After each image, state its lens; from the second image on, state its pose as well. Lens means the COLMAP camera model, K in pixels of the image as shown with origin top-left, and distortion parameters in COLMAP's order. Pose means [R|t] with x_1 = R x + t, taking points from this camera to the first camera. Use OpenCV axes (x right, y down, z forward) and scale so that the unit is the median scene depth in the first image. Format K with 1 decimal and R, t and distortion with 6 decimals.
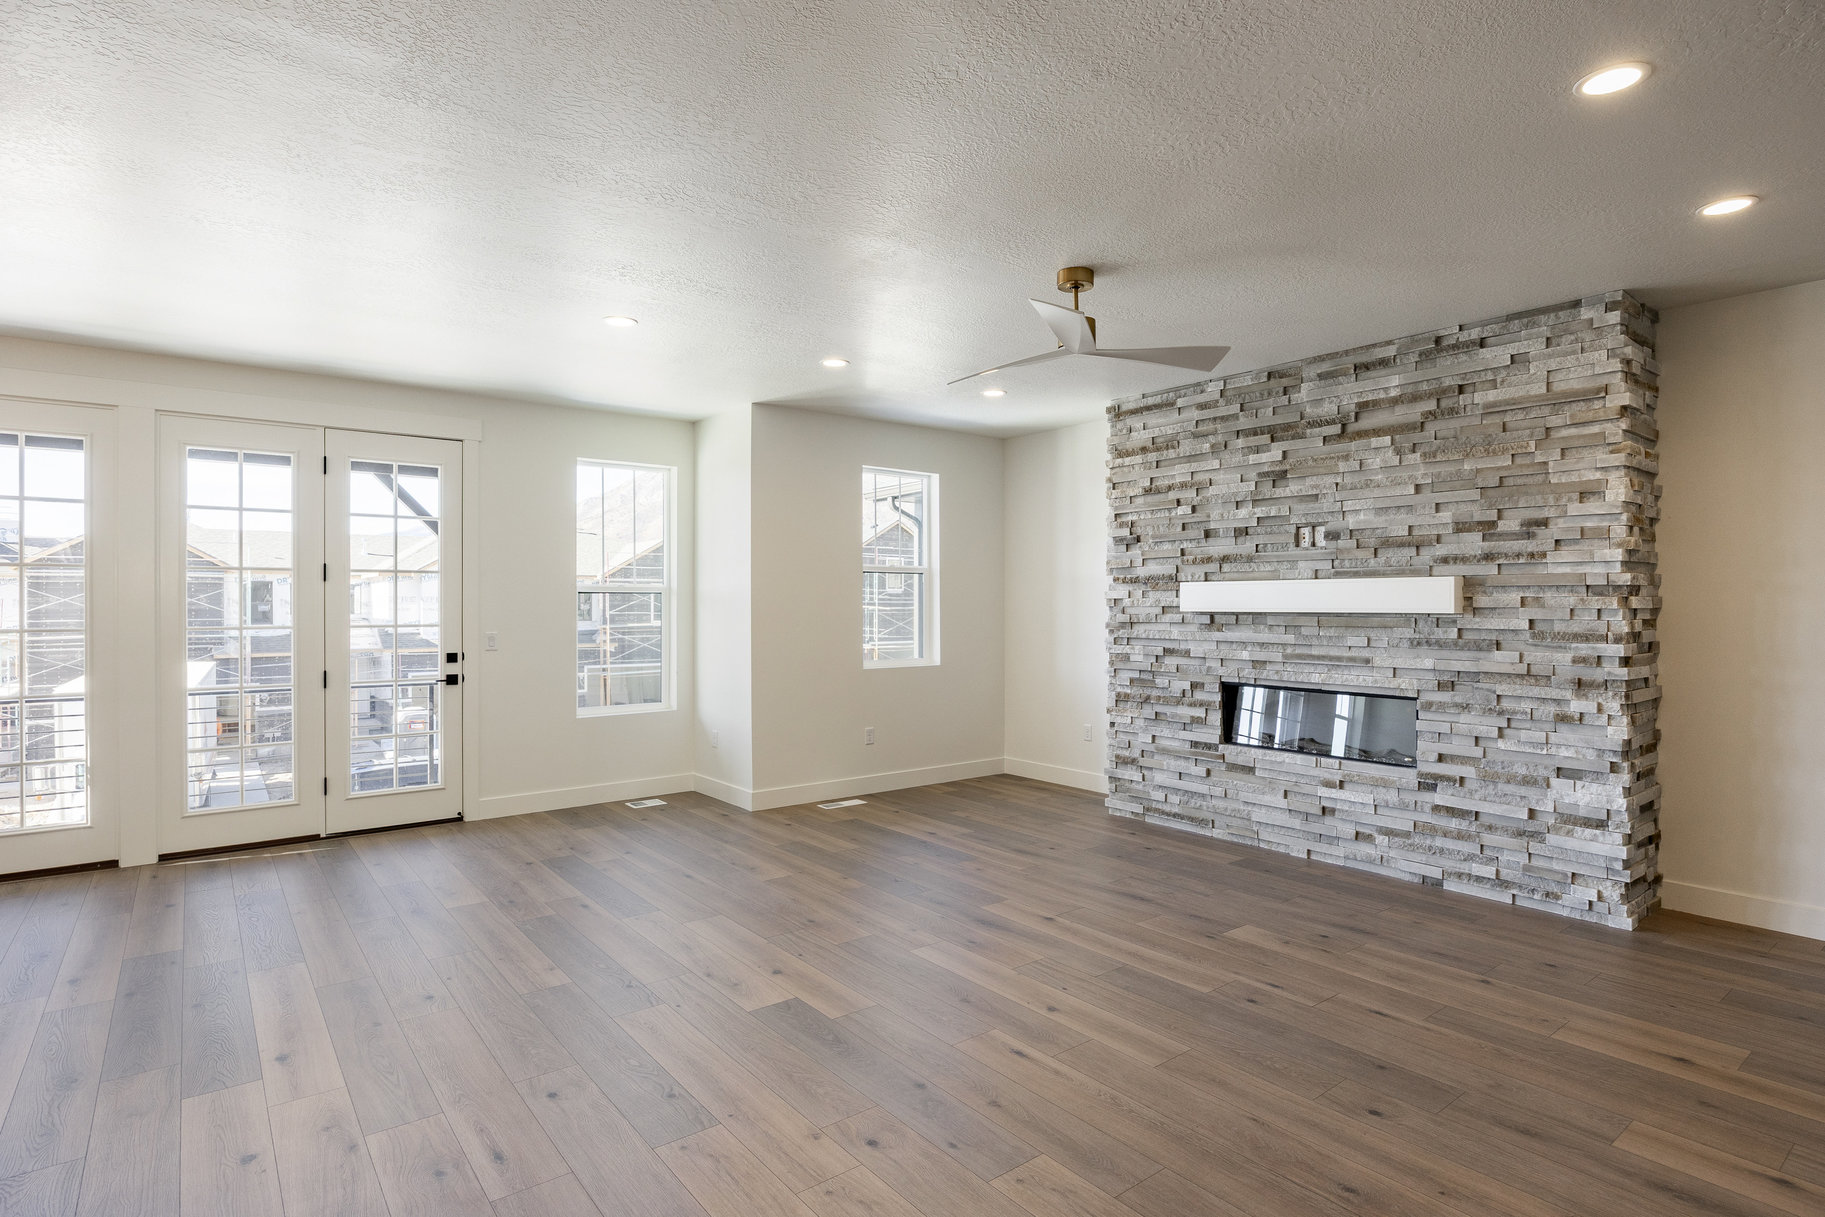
lens RADIAL K [[946.3, 0, 914.2], [0, 946.3, 609.7], [0, 0, 1]] dist [-0.006731, -0.000064]
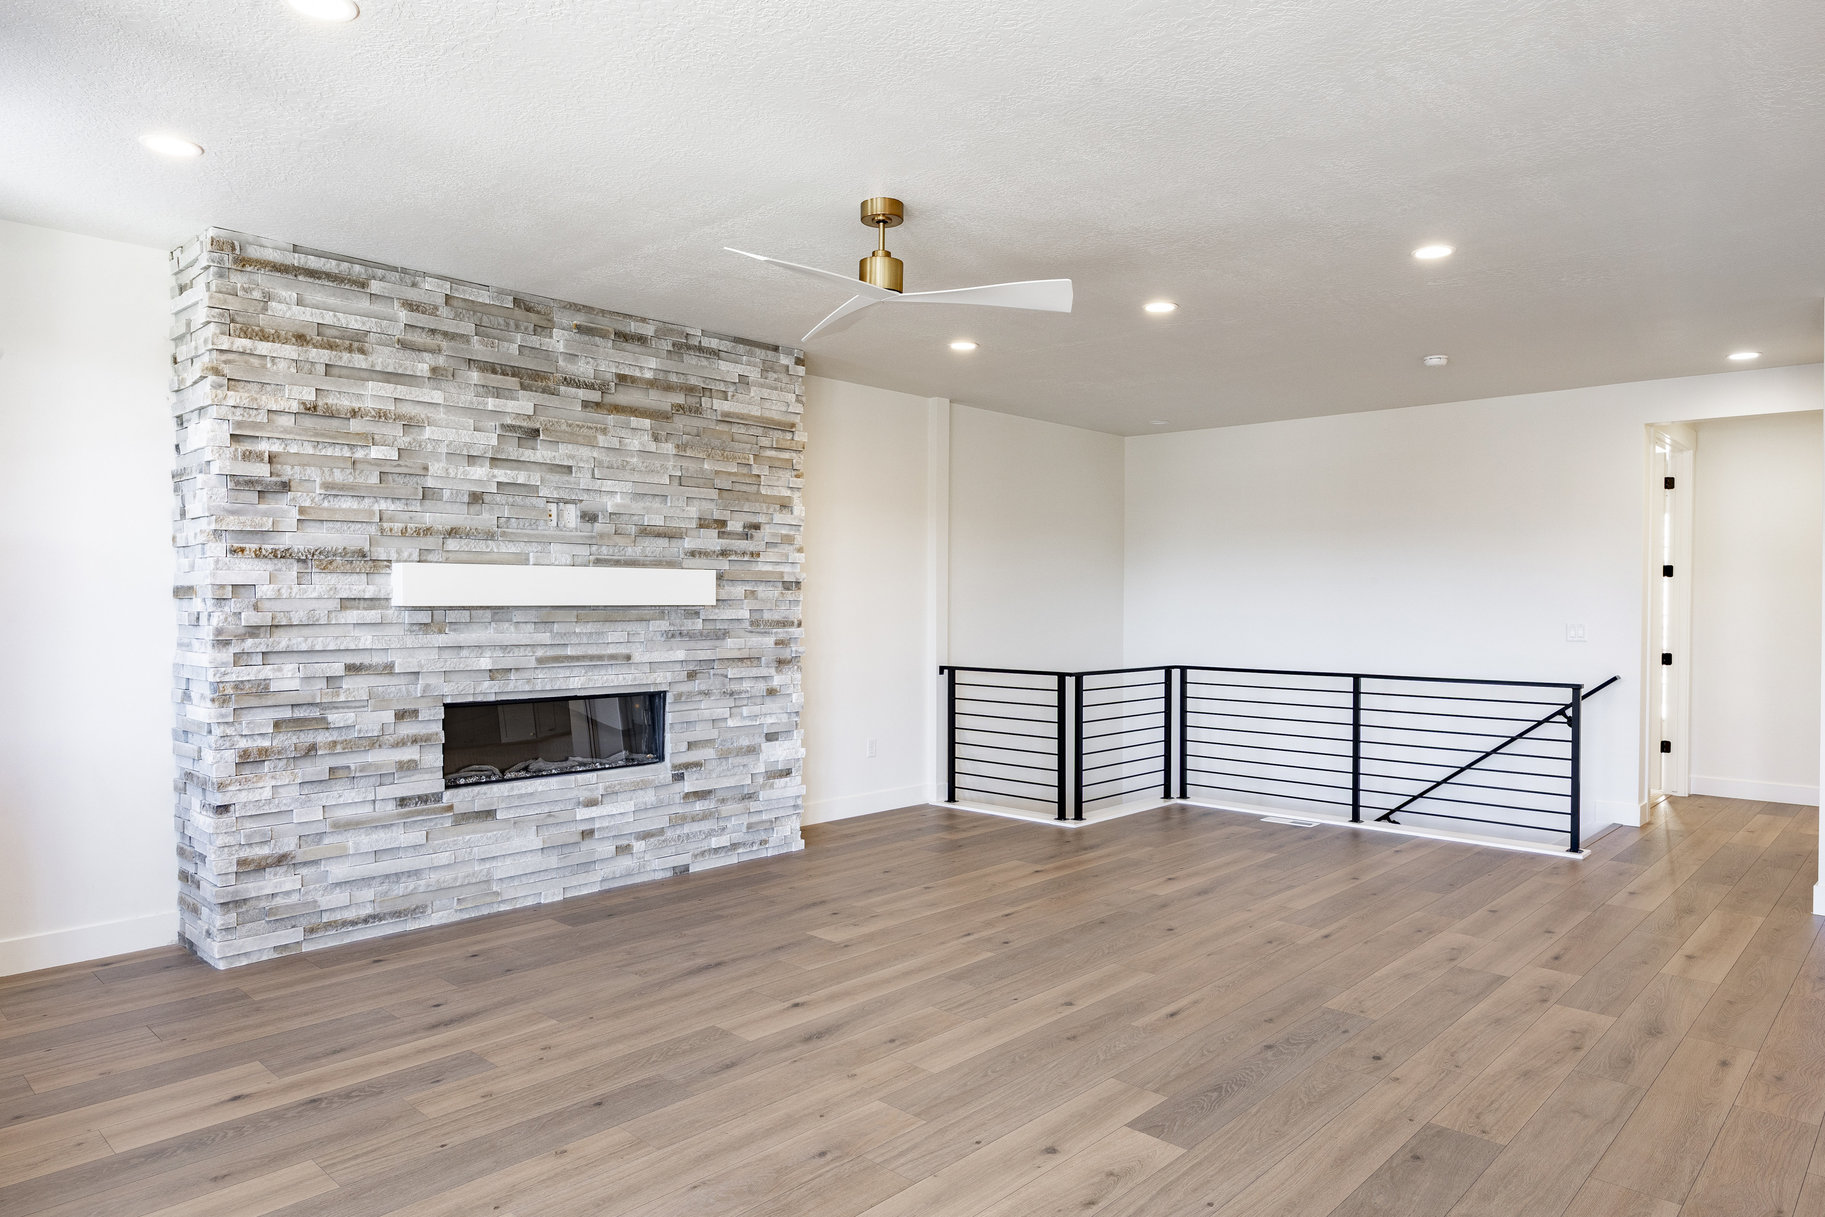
lens RADIAL K [[1151.7, 0, 935.8], [0, 1151.7, 616.3], [0, 0, 1]] dist [-0.003503, 0.000673]
pose [[-0.167934, -0.016039, 0.985668, -0.636291], [0.002585, 0.999857, 0.016710, -0.003760], [-0.985795, 0.005355, -0.167868, 0.836360]]
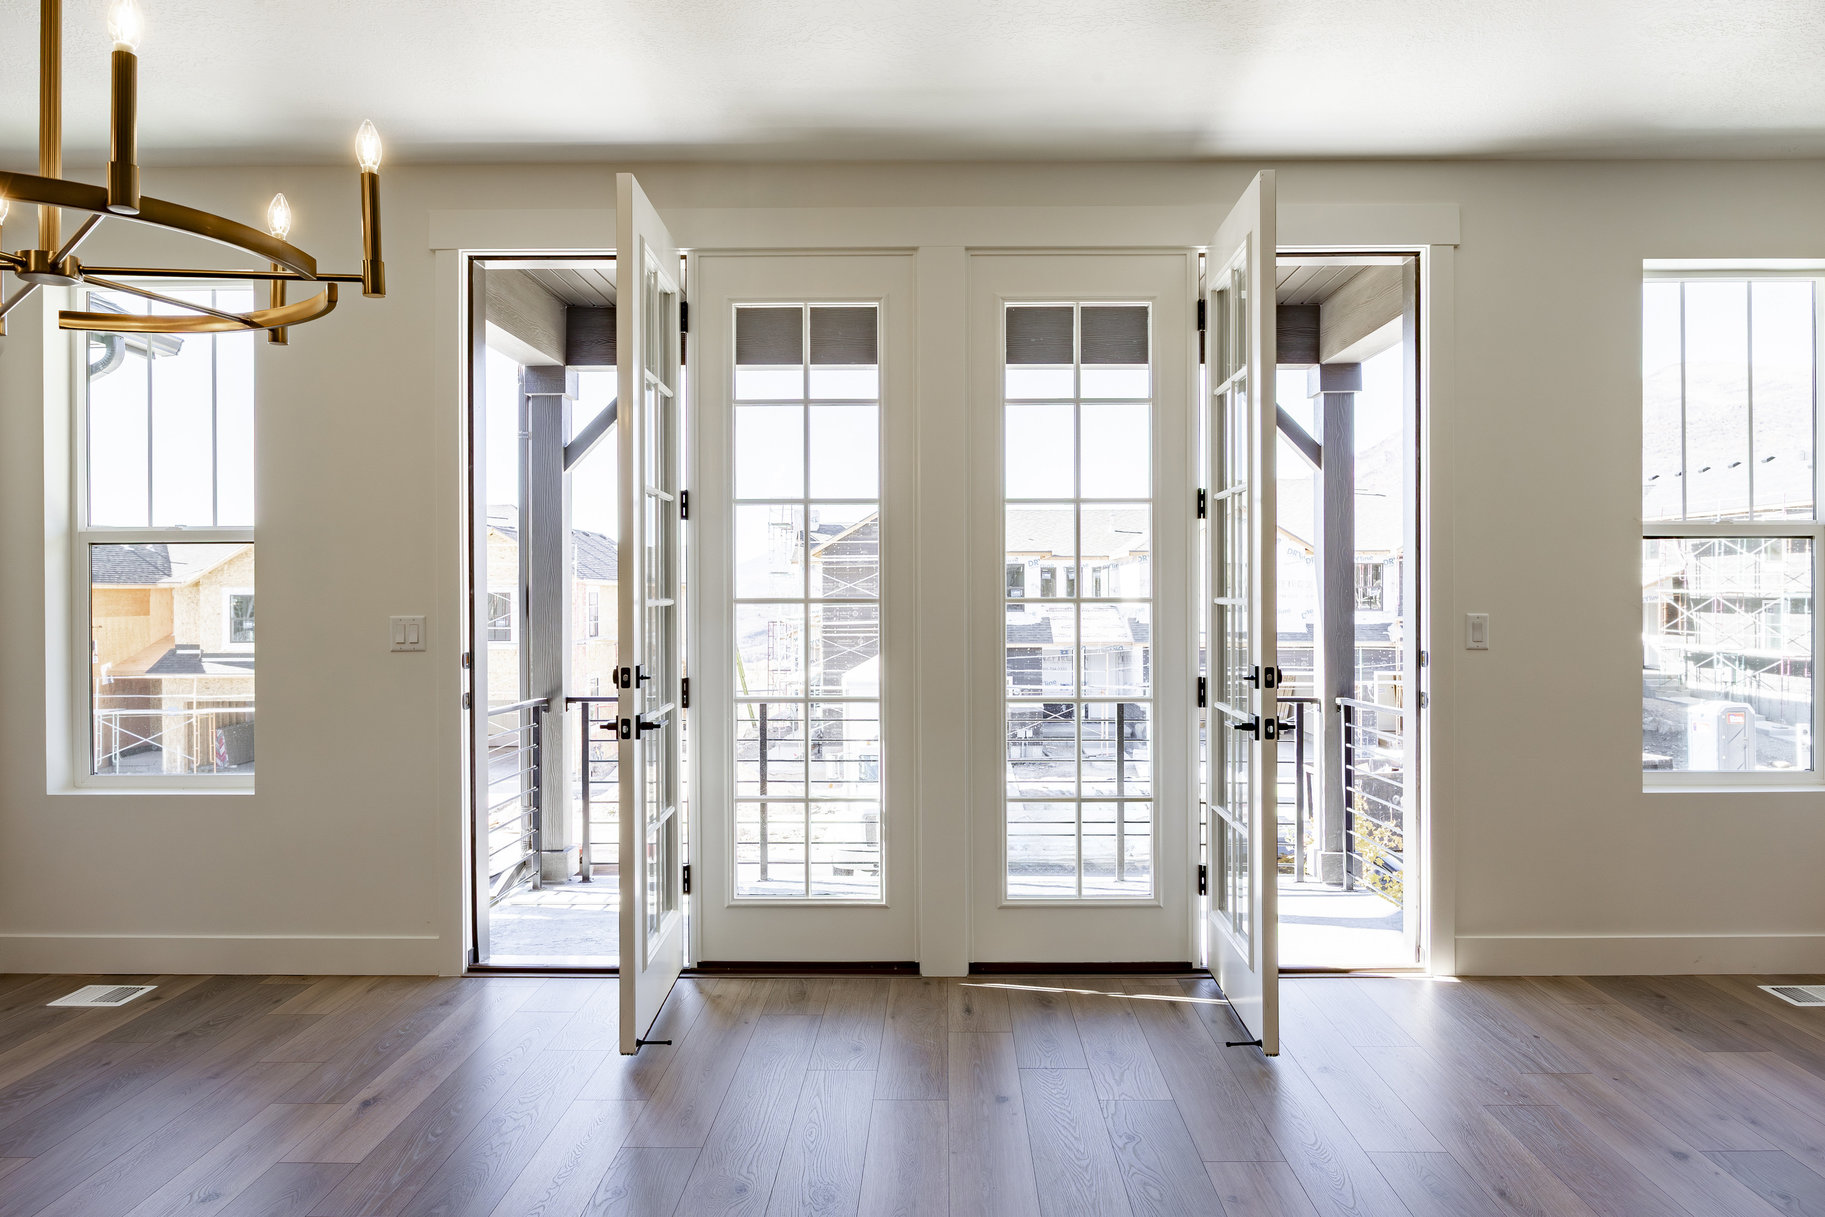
lens RADIAL K [[1189.1, 0, 938.1], [0, 1189.1, 600.5], [0, 0, 1]] dist [0.000277, -0.000234]
pose [[0.790405, 0.002461, -0.612580, -0.337886], [-0.002264, 0.999997, 0.001096, 0.019189], [0.612580, 0.000520, 0.790408, 0.365304]]
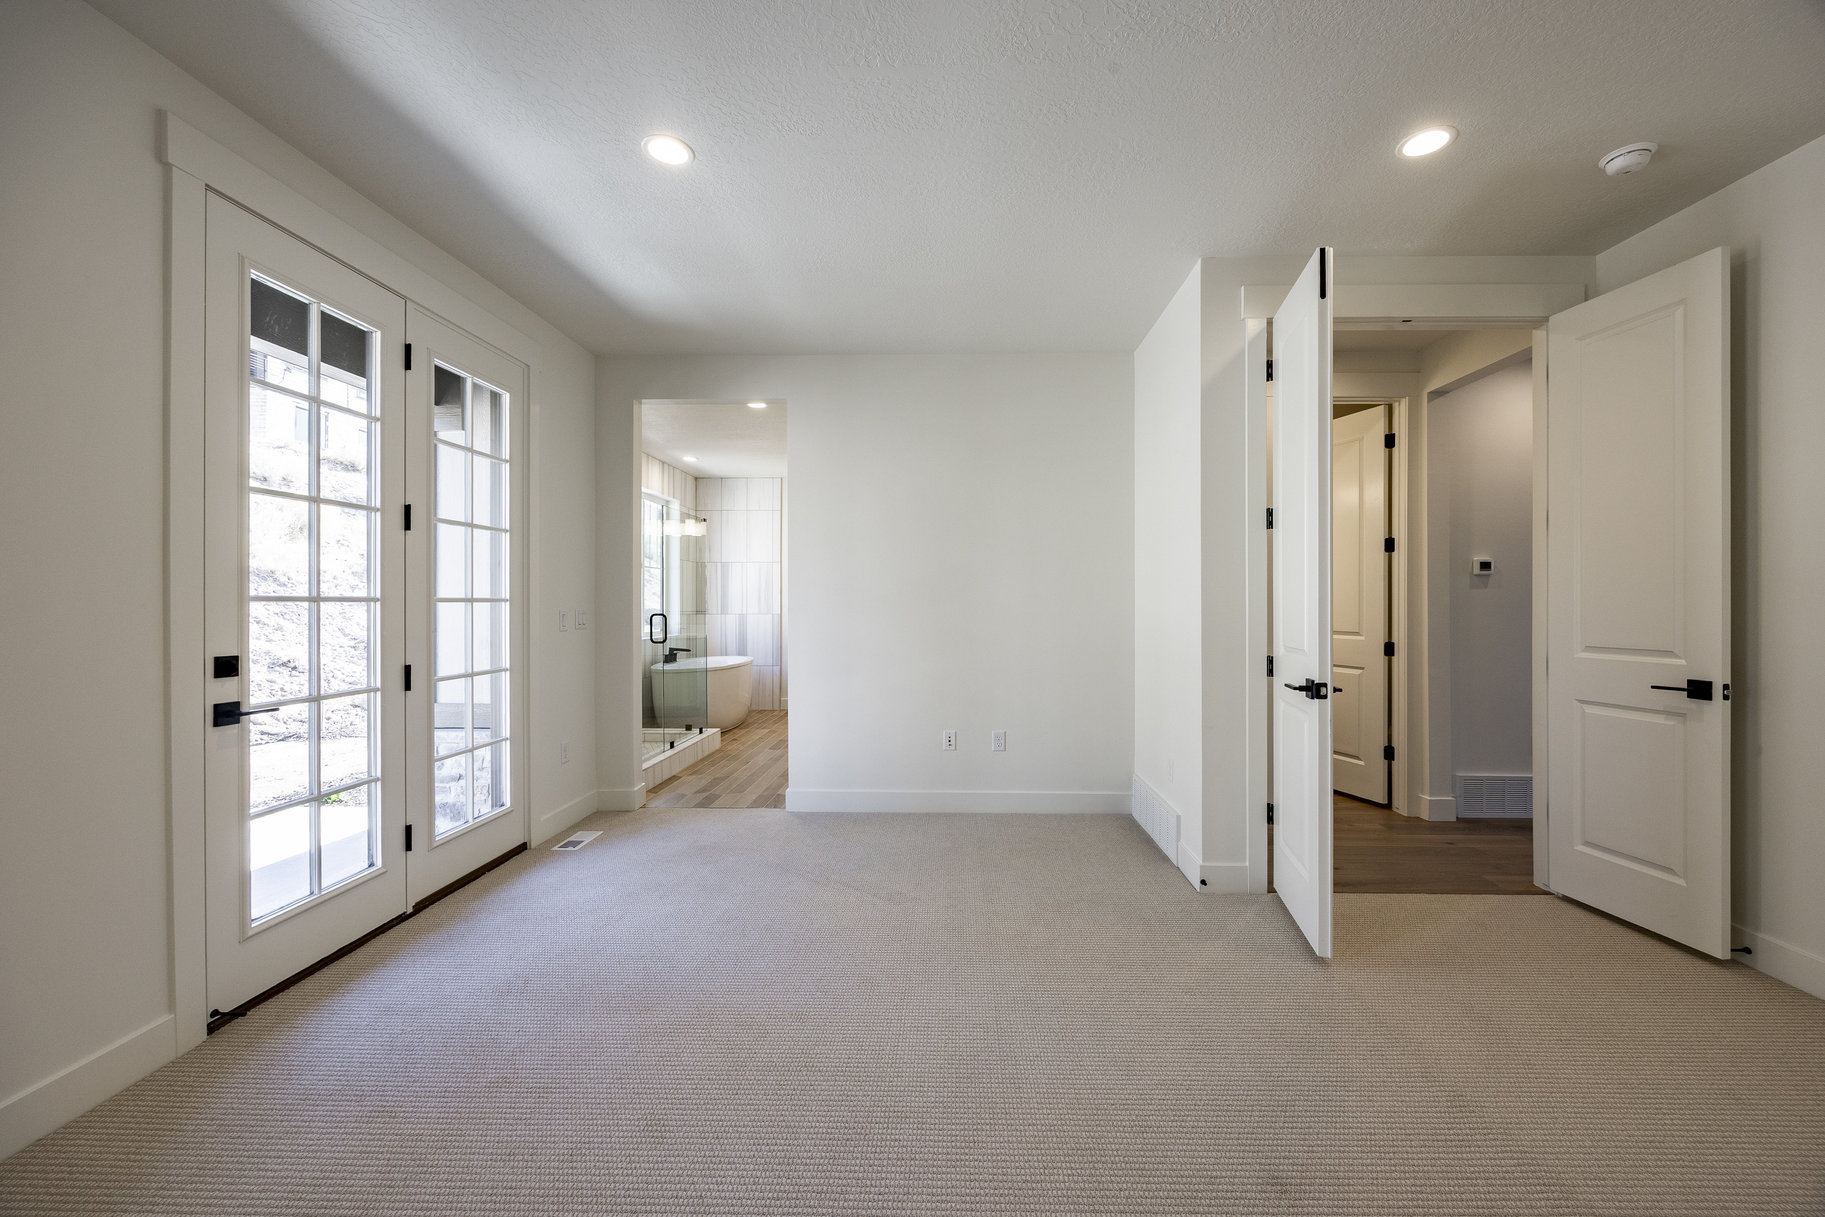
lens RADIAL K [[707.1, 0, 920.6], [0, 707.1, 606.6], [0, 0, 1]] dist [-0.001946, -0.000419]
pose [[0.638341, -0.002991, 0.769748, -1.105707], [0.002078, 0.999996, 0.002163, 0.026269], [-0.769751, 0.000219, 0.638344, 0.233616]]
